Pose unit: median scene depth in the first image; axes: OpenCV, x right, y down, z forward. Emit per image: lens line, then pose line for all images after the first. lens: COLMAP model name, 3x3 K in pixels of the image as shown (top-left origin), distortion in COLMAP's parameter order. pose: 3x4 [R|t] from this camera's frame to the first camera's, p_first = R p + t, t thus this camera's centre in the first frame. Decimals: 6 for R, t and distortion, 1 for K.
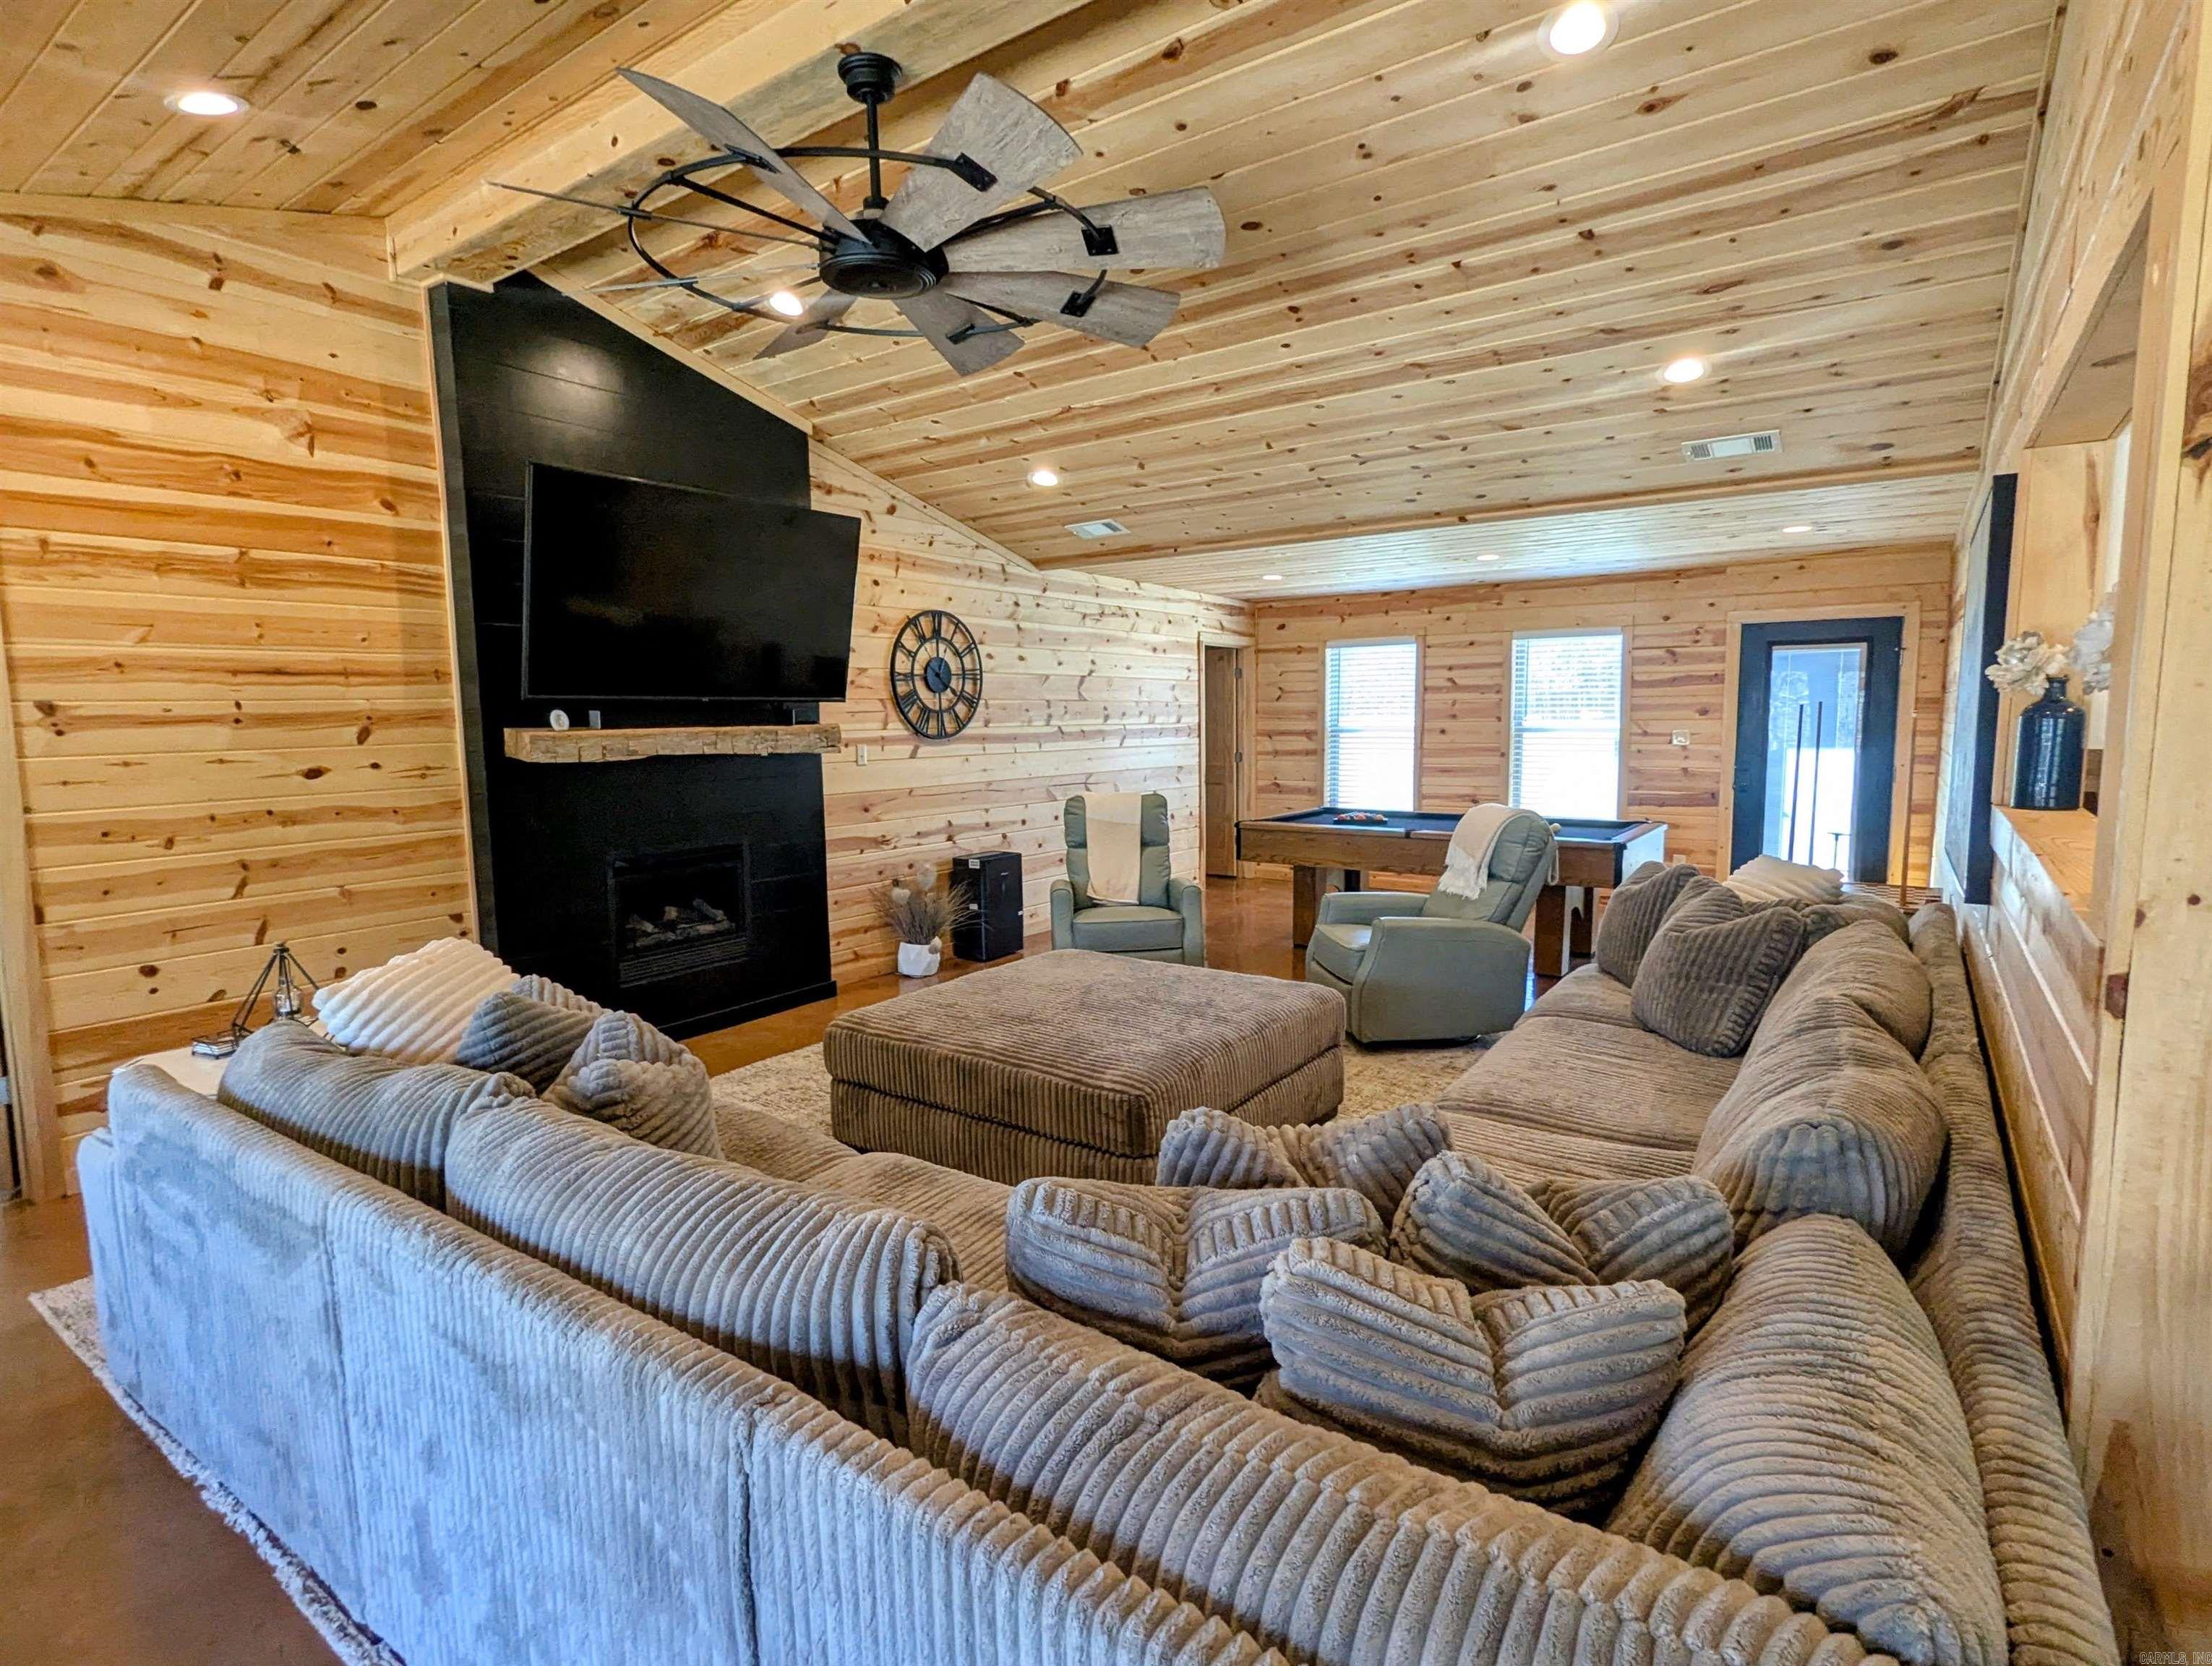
lens RADIAL K [[1111.6, 0, 1100.2], [0, 1111.6, 832.8], [0, 0, 1]] dist [0.000249, 0.000931]
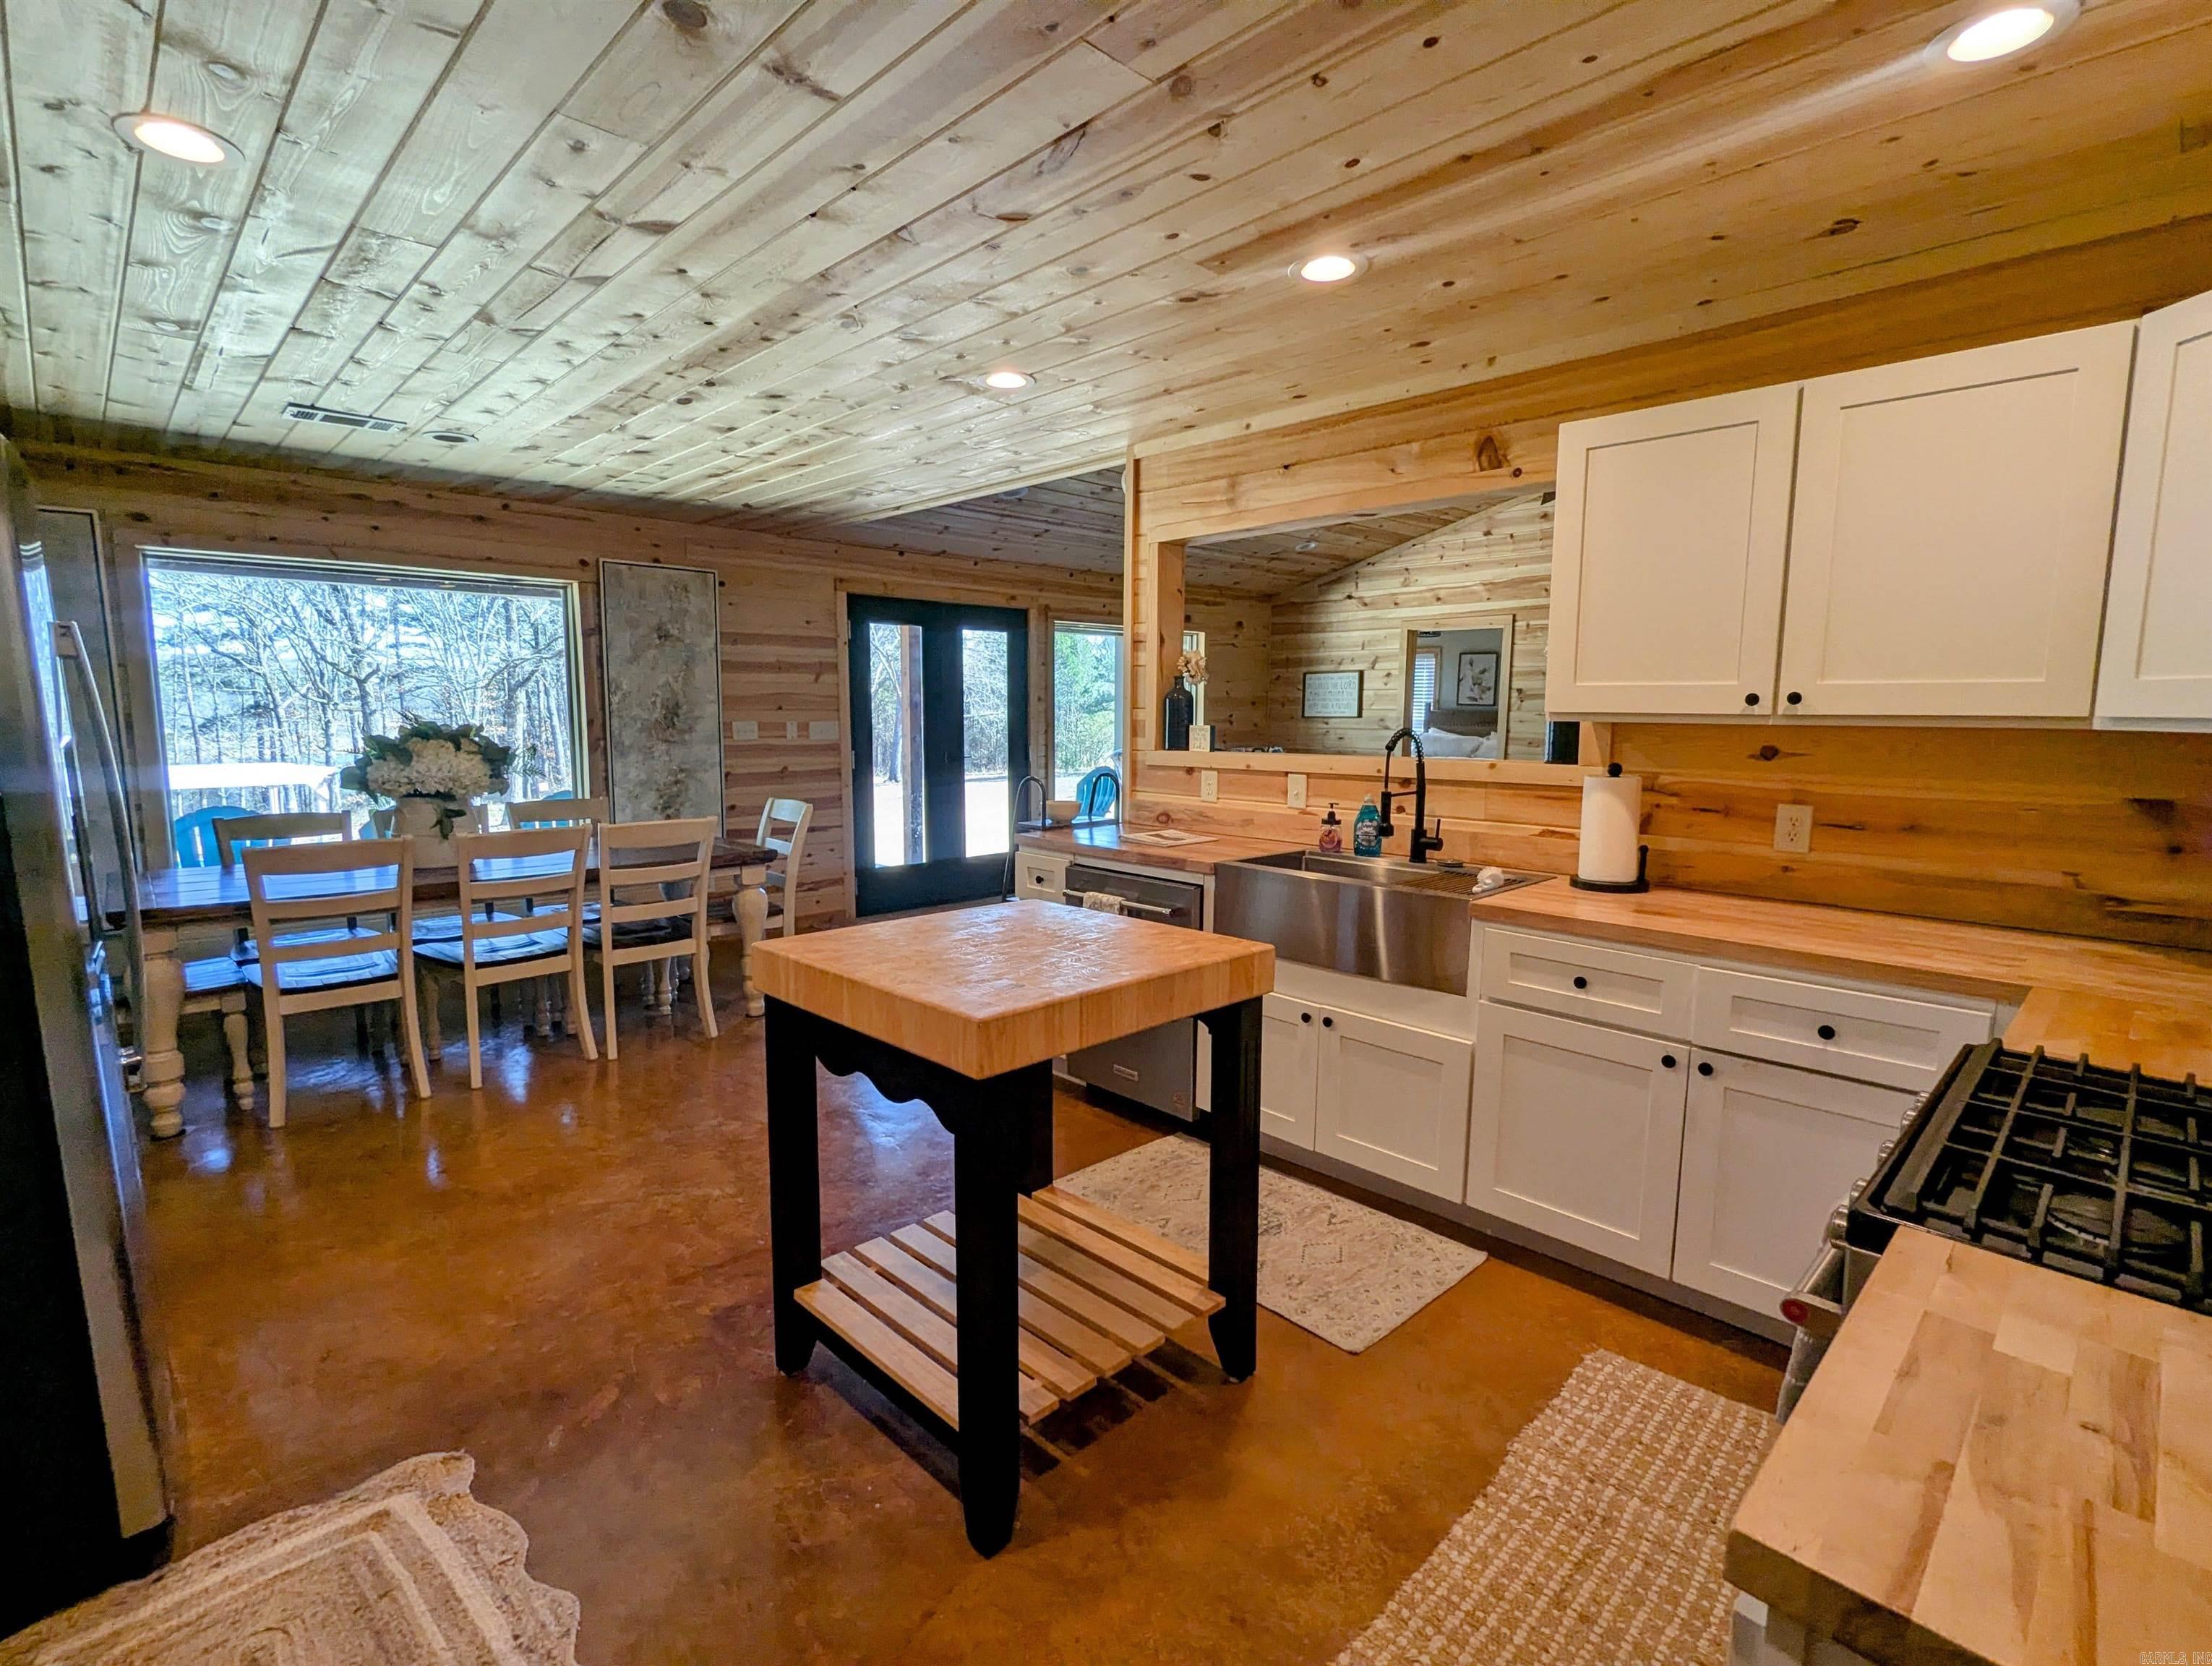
lens RADIAL K [[1054.7, 0, 1101.9], [0, 1054.7, 832.8], [0, 0, 1]] dist [-0.002649, 0.002008]
pose [[-0.176124, 0.129262, -0.975844, 0.934505], [-0.111738, 0.982308, 0.150285, -0.029247], [0.978006, 0.135507, -0.158564, 0.288931]]
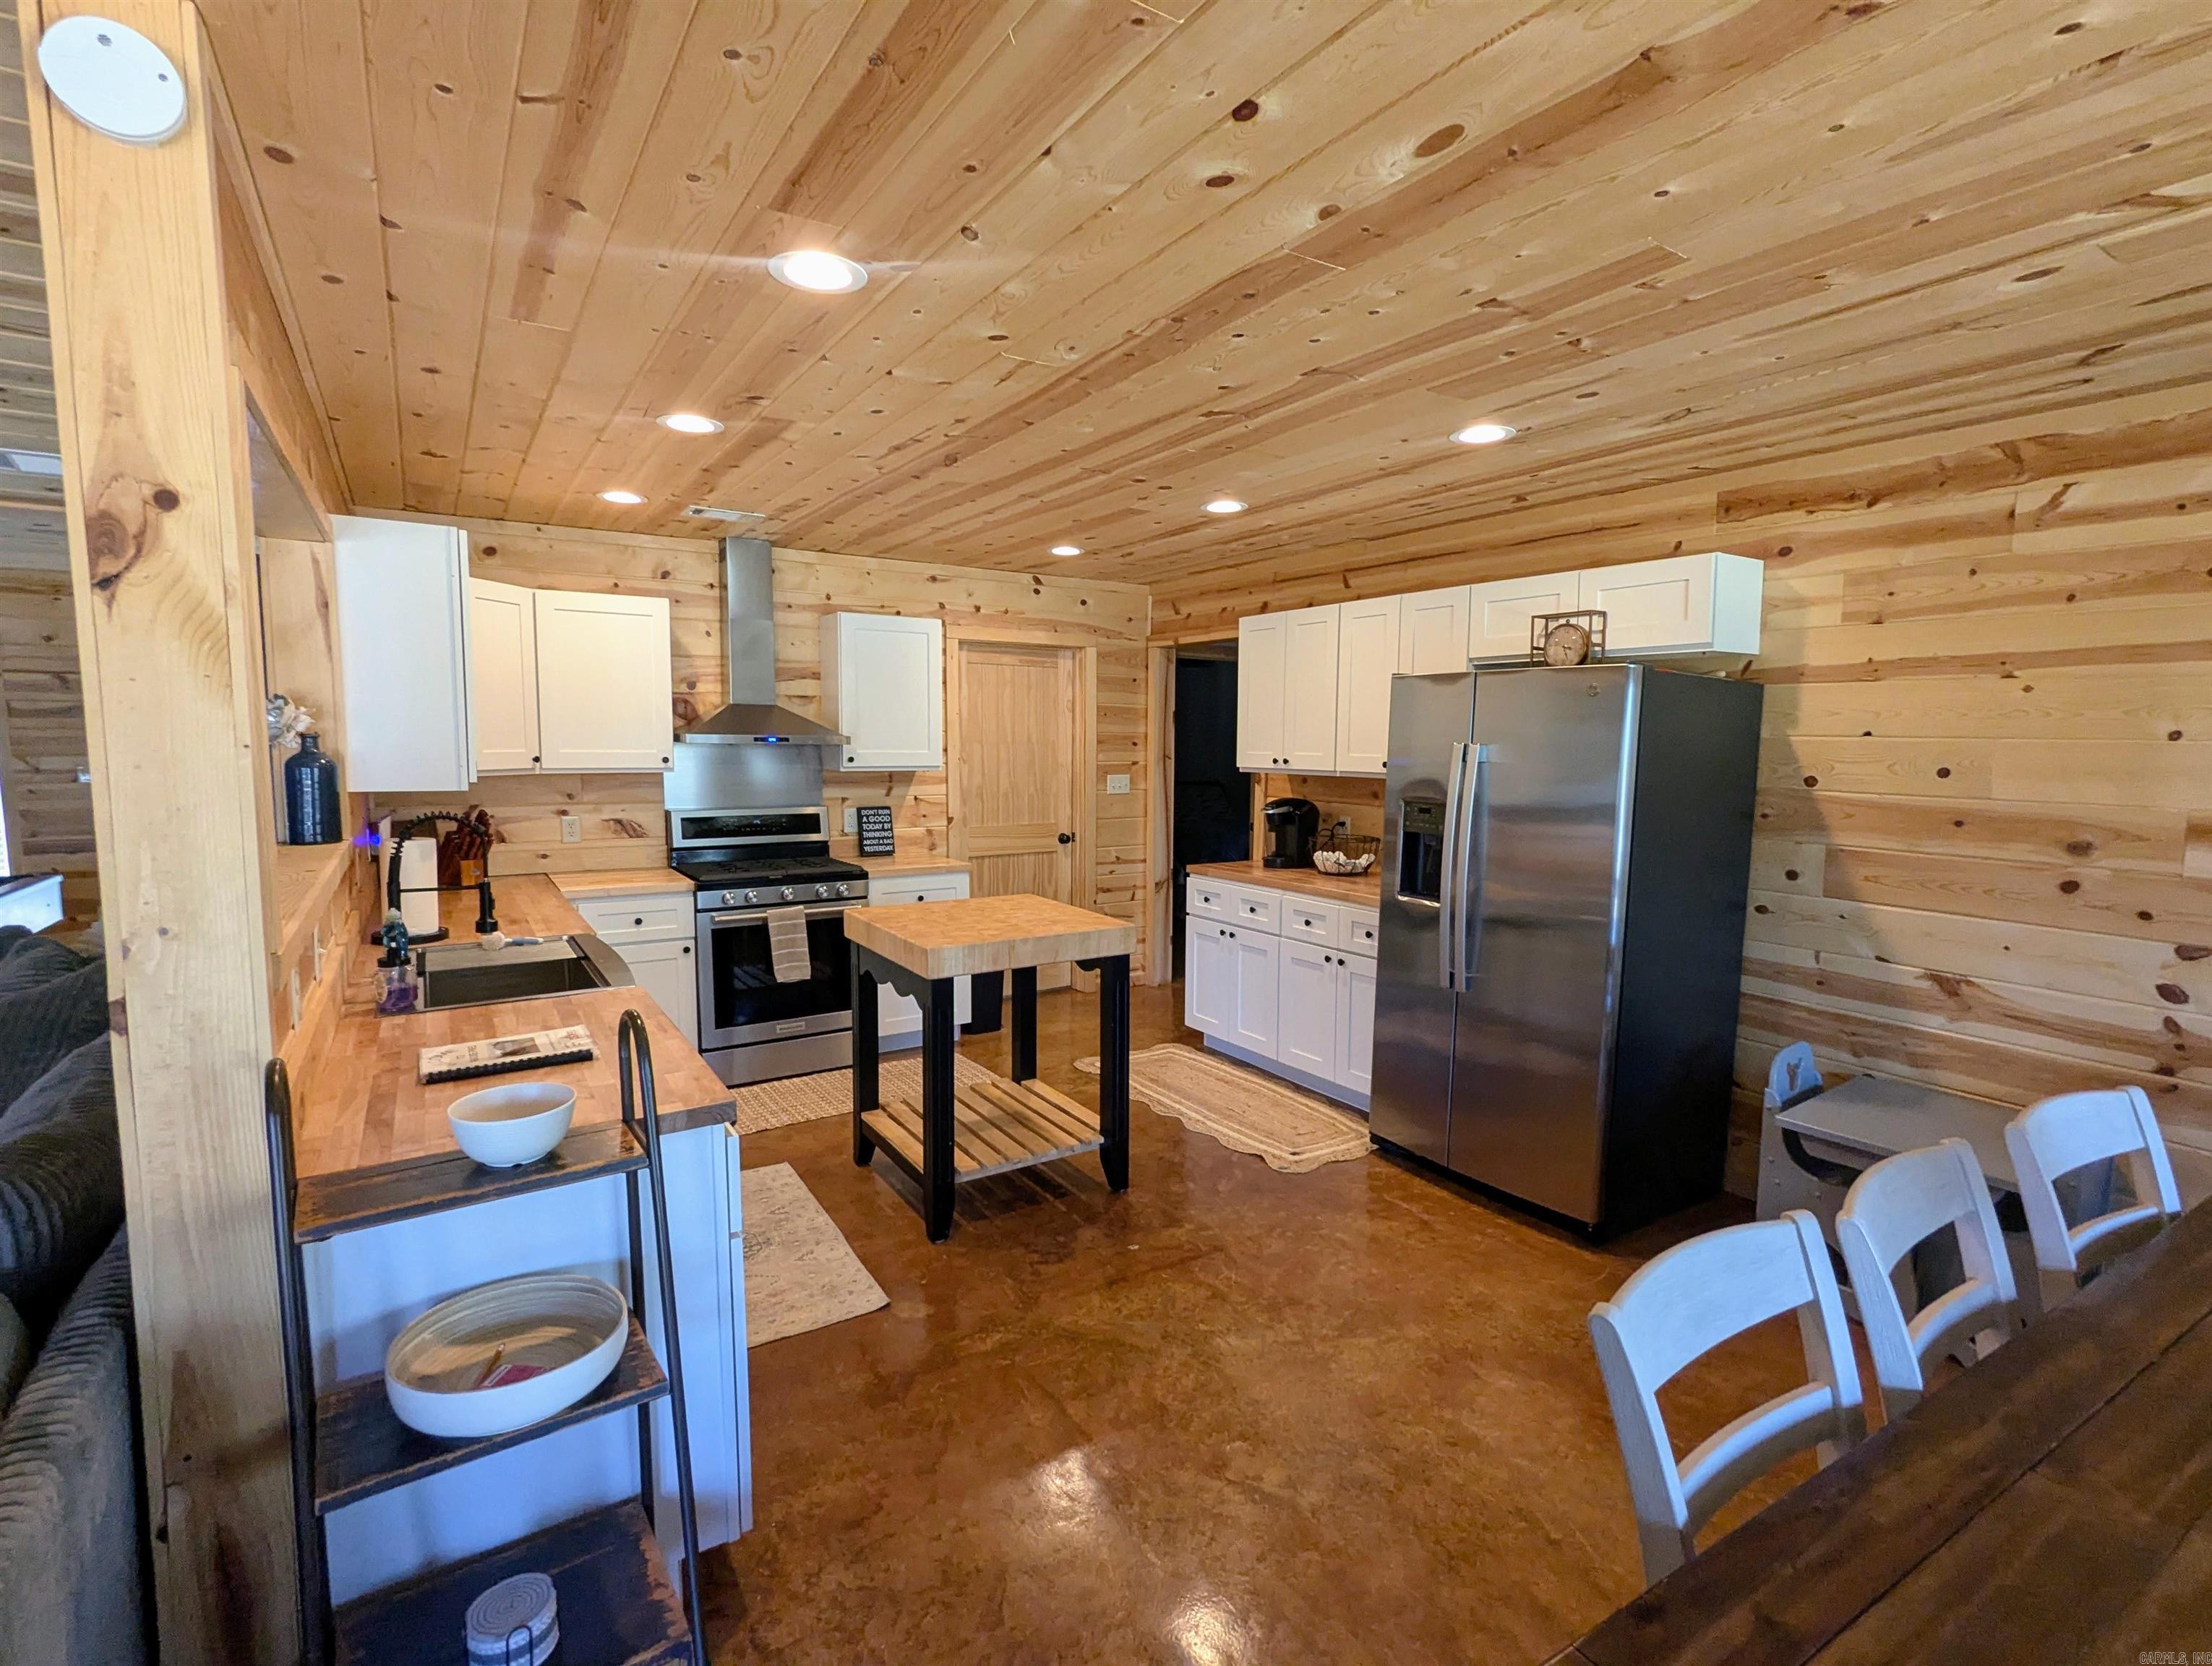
lens RADIAL K [[1054.7, 0, 1104.8], [0, 1054.7, 830.5], [0, 0, 1]] dist [-0.002649, 0.002008]
pose [[0.368319, -0.067878, 0.927218, 0.049824], [0.088326, 0.995375, 0.037781, -0.001342], [-0.925494, 0.067982, 0.372611, -0.089874]]
